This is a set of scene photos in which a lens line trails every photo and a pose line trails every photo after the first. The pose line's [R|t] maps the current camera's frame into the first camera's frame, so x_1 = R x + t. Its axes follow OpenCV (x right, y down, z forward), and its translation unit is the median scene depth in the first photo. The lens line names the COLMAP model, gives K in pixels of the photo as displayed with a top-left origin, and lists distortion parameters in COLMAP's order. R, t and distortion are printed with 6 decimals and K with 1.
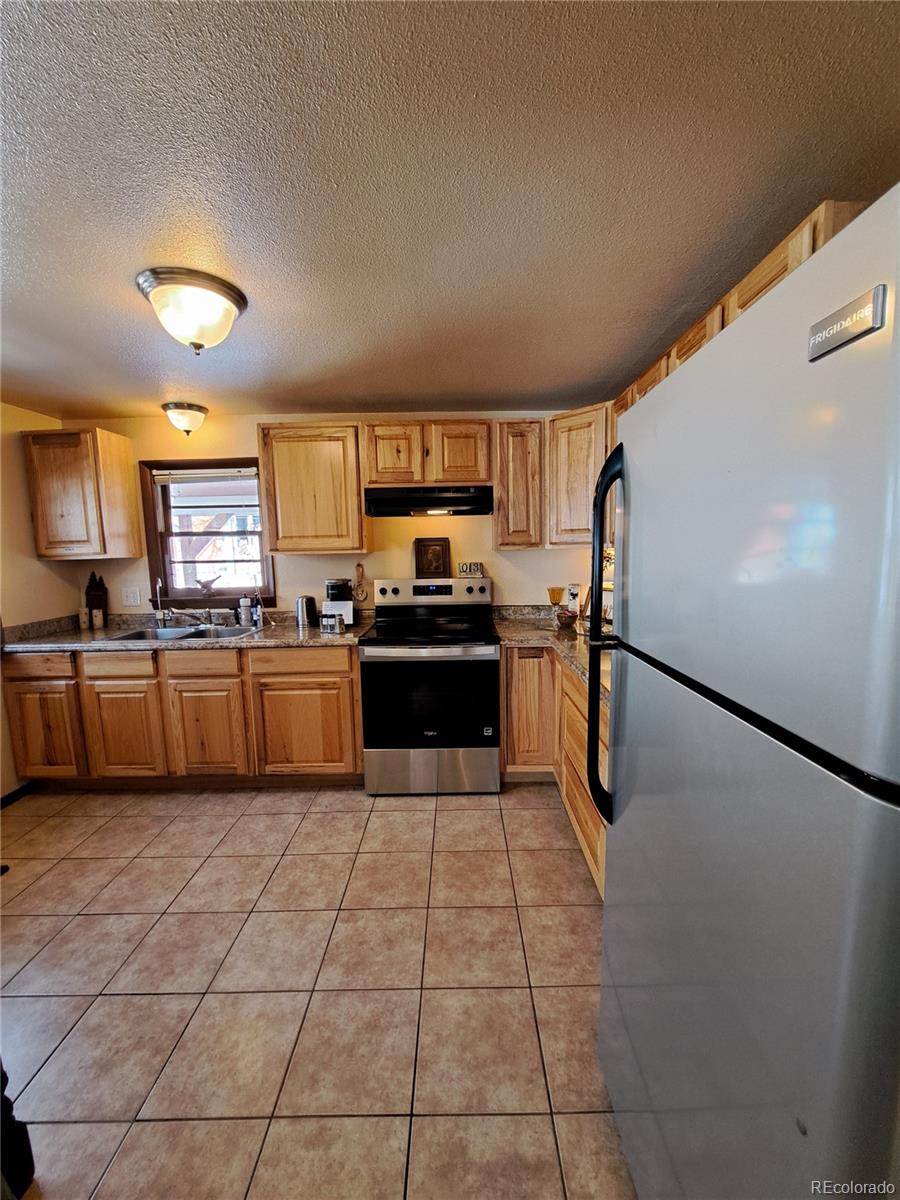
lens RADIAL K [[470.9, 0, 455.3], [0, 470.9, 602.5], [0, 0, 1]] dist [-0.019967, 0.001646]
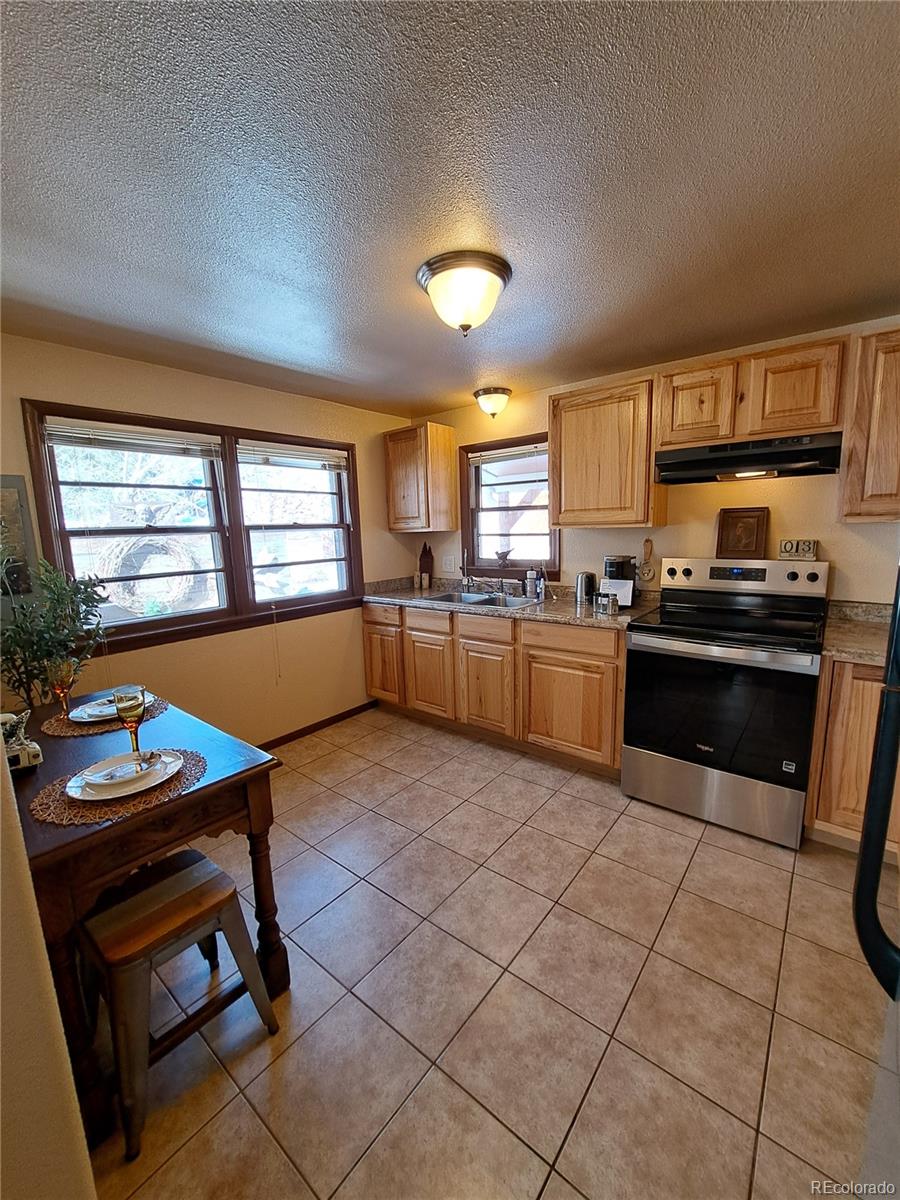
lens RADIAL K [[470.9, 0, 460.7], [0, 470.9, 603.5], [0, 0, 1]] dist [-0.019967, 0.001646]
pose [[0.783491, 0.096816, -0.613815, 0.088061], [-0.060366, 0.994975, 0.079883, -0.012655], [0.618464, -0.025534, 0.785398, 0.096579]]
